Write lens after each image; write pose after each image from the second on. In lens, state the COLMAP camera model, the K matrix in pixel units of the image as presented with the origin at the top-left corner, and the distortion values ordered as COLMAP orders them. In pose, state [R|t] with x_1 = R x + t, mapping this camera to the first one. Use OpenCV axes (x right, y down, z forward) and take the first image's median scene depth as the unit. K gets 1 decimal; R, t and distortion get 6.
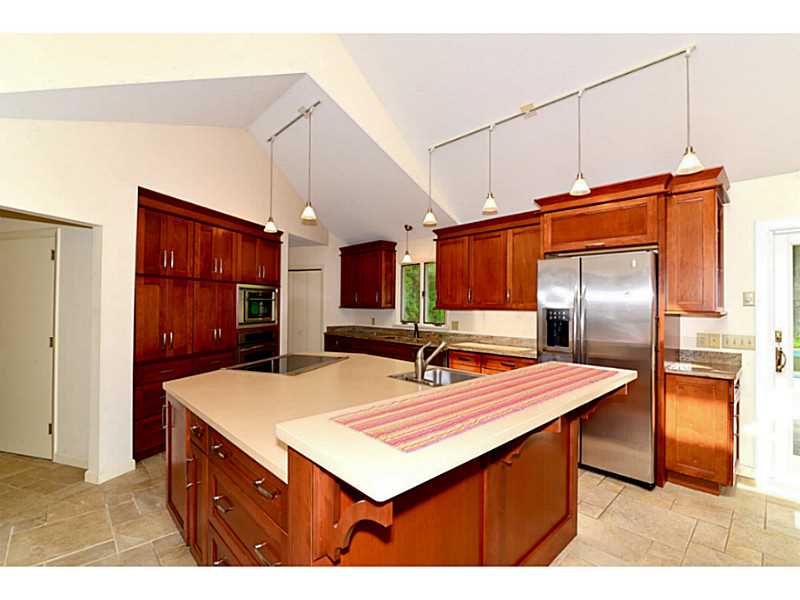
lens RADIAL K [[366.0, 0, 396.9], [0, 366.0, 300.7], [0, 0, 1]] dist [-0.013834, 0.000066]
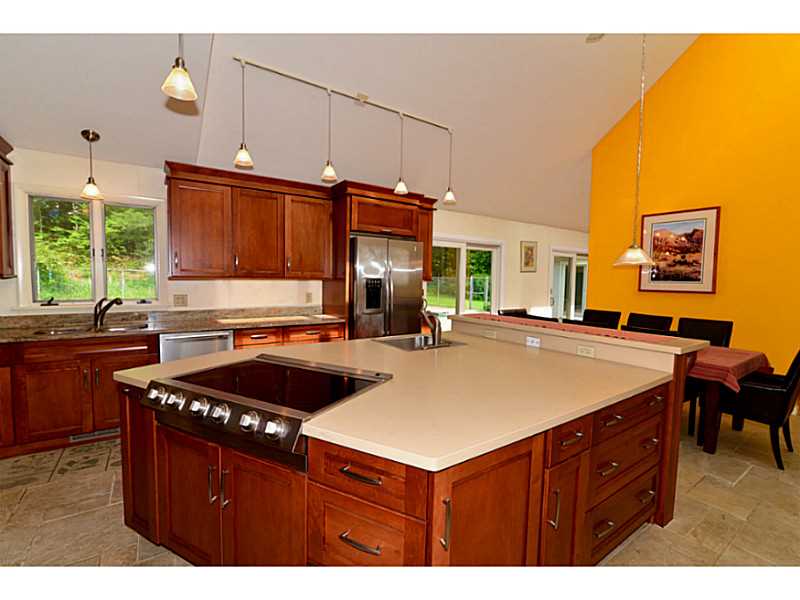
lens RADIAL K [[366.0, 0, 396.9], [0, 366.0, 300.7], [0, 0, 1]] dist [-0.013834, 0.000066]
pose [[0.156649, -0.063799, 0.985592, -0.764316], [-0.026604, 0.997277, 0.068784, 0.009535], [-0.987296, -0.036996, 0.154525, 0.707225]]
